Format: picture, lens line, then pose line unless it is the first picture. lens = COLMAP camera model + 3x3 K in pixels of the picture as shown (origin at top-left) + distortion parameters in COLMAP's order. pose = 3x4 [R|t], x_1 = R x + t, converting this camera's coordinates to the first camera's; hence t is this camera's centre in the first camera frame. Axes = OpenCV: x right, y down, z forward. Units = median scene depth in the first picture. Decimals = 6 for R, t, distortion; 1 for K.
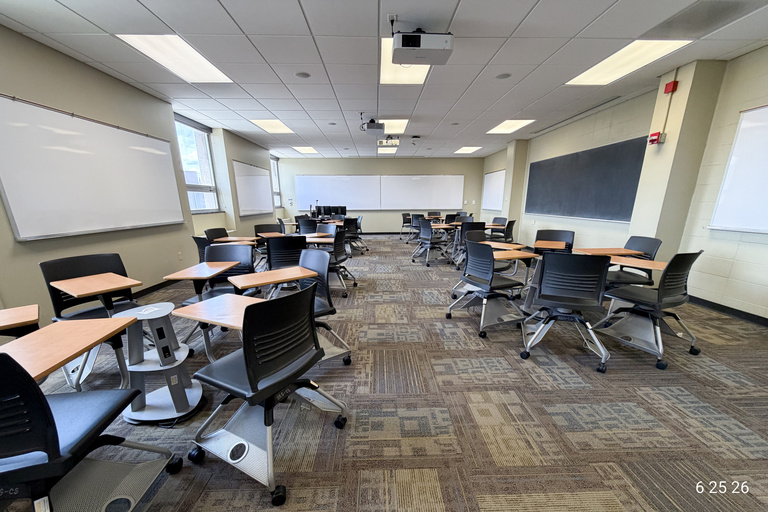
lens RADIAL K [[306.7, 0, 384.7], [0, 306.7, 291.8], [0, 0, 1]] dist [-0.001272, 0.000488]
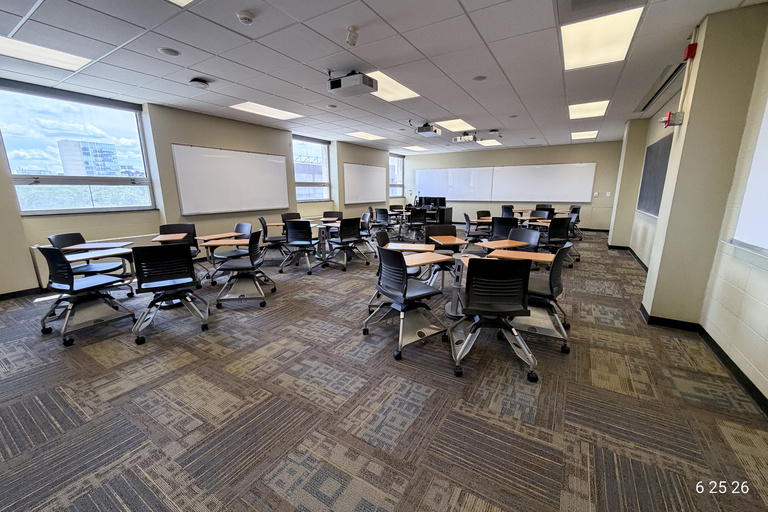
lens RADIAL K [[306.7, 0, 382.5], [0, 306.7, 257.4], [0, 0, 1]] dist [-0.001272, 0.000488]
pose [[0.836665, 0.118446, -0.534754, 0.590800], [-0.155402, 0.987550, -0.024400, -0.026854], [0.525206, 0.103517, 0.844656, 0.015659]]
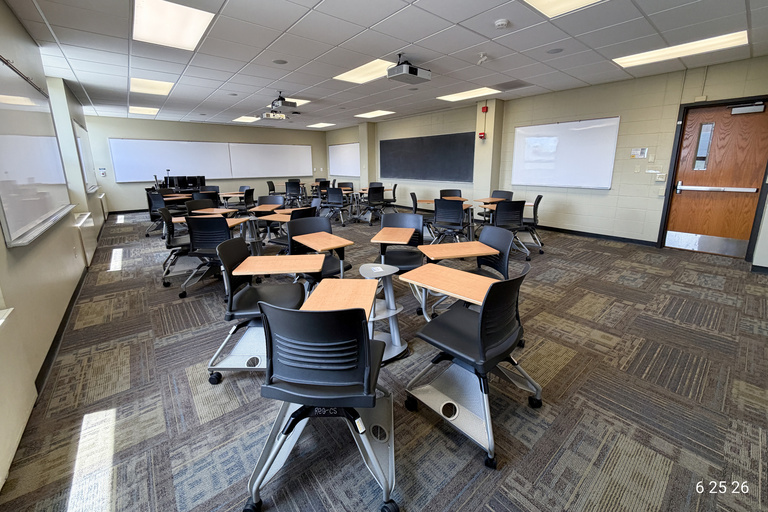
lens RADIAL K [[306.7, 0, 386.2], [0, 306.7, 226.5], [0, 0, 1]] dist [-0.001272, 0.000488]
pose [[0.785994, -0.124237, 0.605623, -0.559043], [0.178946, 0.983386, -0.030509, -0.023701], [-0.591771, 0.132354, 0.795167, -0.010744]]
